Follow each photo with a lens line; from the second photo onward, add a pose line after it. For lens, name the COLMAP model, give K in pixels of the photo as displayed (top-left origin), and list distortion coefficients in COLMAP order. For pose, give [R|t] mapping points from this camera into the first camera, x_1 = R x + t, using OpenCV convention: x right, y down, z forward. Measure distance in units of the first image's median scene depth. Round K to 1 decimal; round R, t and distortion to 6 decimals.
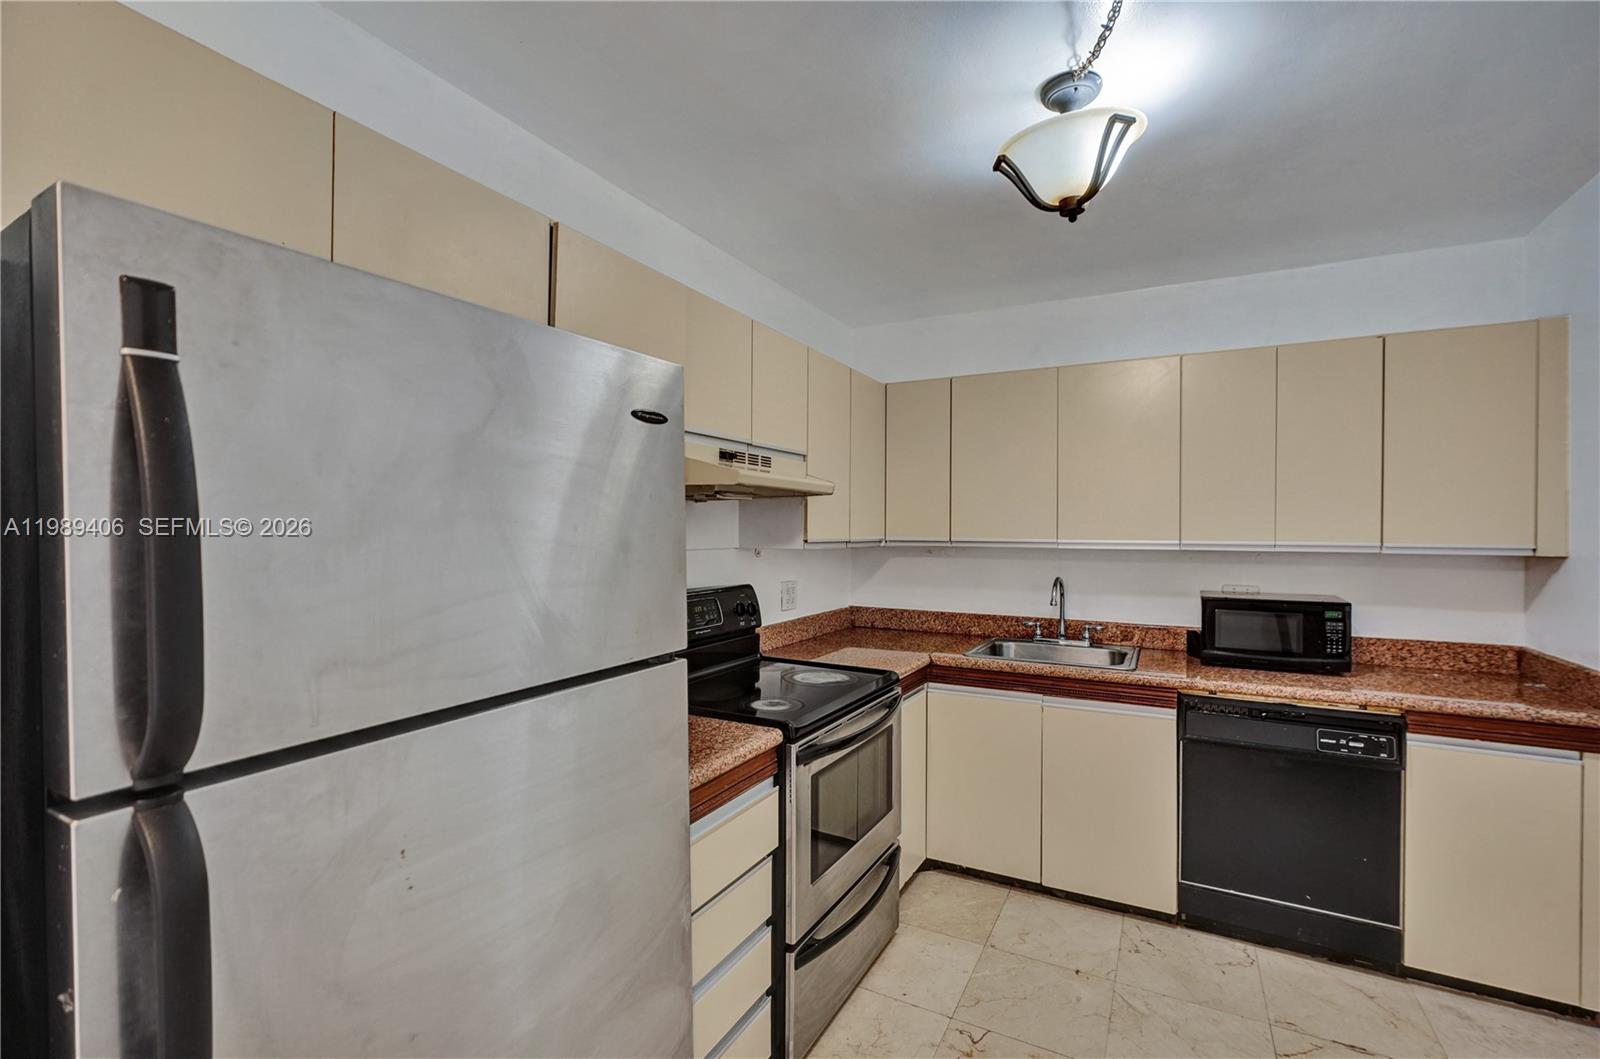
lens RADIAL K [[706.4, 0, 799.9], [0, 706.4, 532.5], [0, 0, 1]] dist [-0.010797, 0.004995]
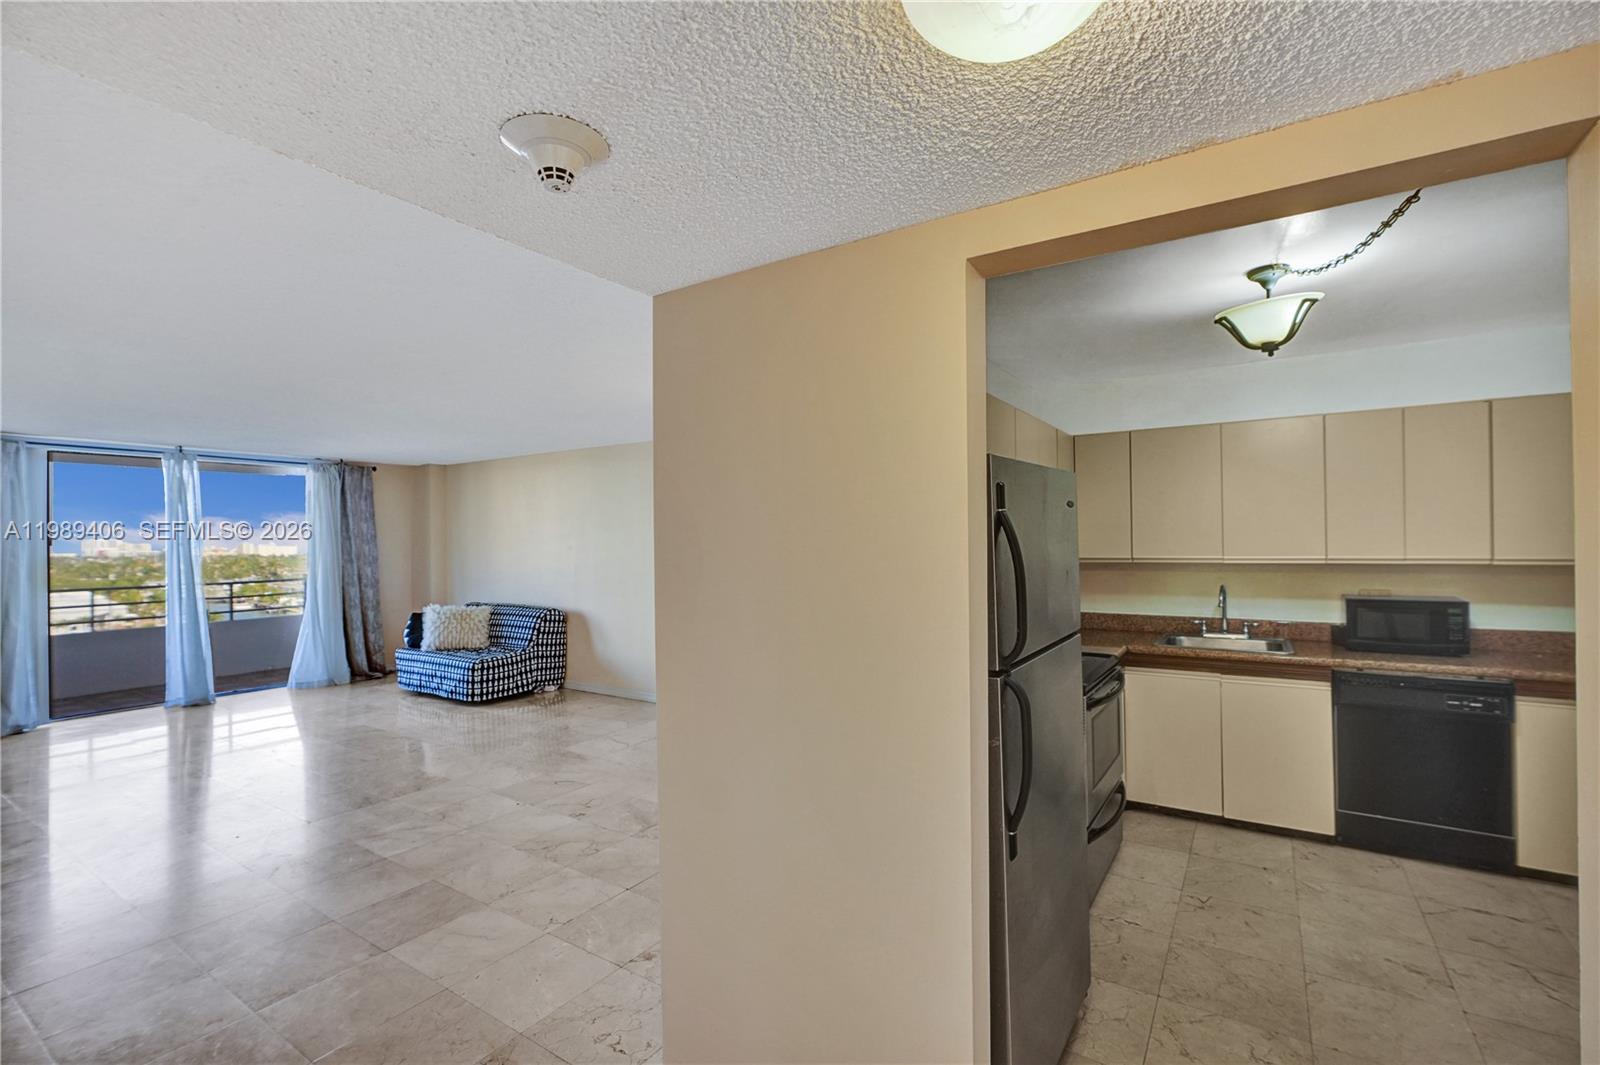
lens RADIAL K [[706.4, 0, 799.9], [0, 706.4, 535.5], [0, 0, 1]] dist [-0.010797, 0.004995]
pose [[0.996126, -0.017362, -0.086204, -0.374569], [0.016483, 0.999805, -0.010905, -0.034135], [0.086376, 0.009442, 0.996218, -0.453224]]
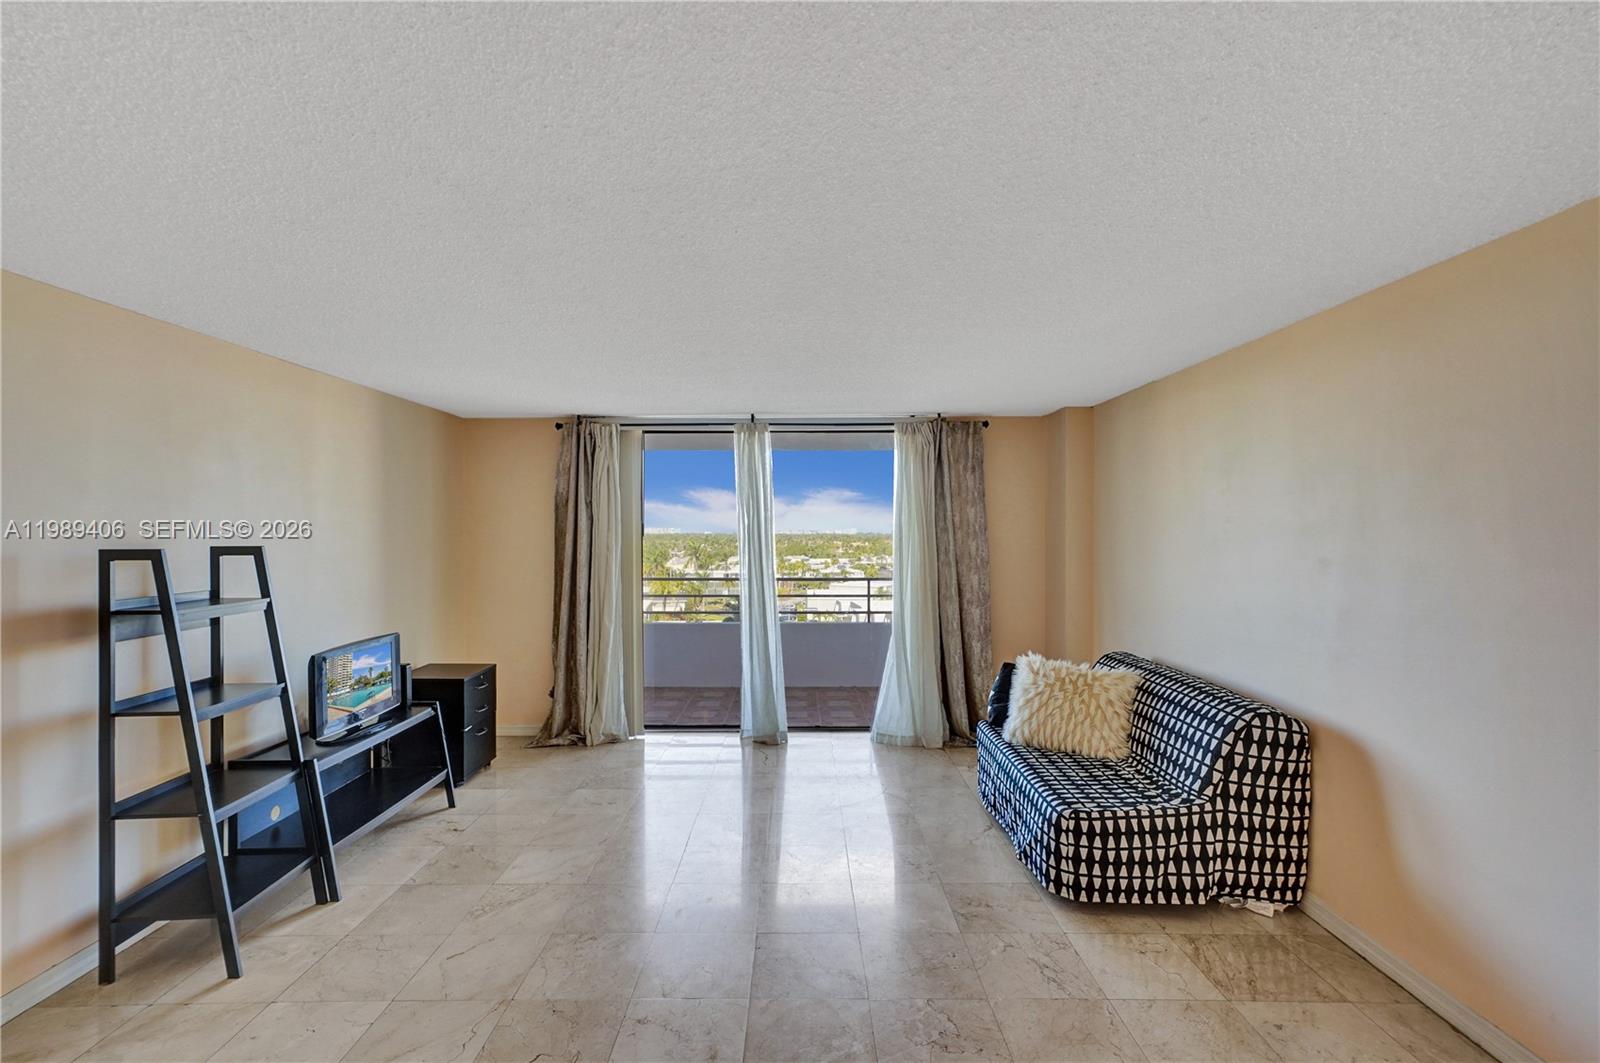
lens RADIAL K [[706.4, 0, 799.9], [0, 706.4, 534.5], [0, 0, 1]] dist [-0.010797, 0.004995]
pose [[0.460610, -0.001079, -0.887602, -0.983191], [0.004767, 0.999988, 0.001257, -0.080982], [0.887590, -0.004810, 0.460610, 1.166543]]
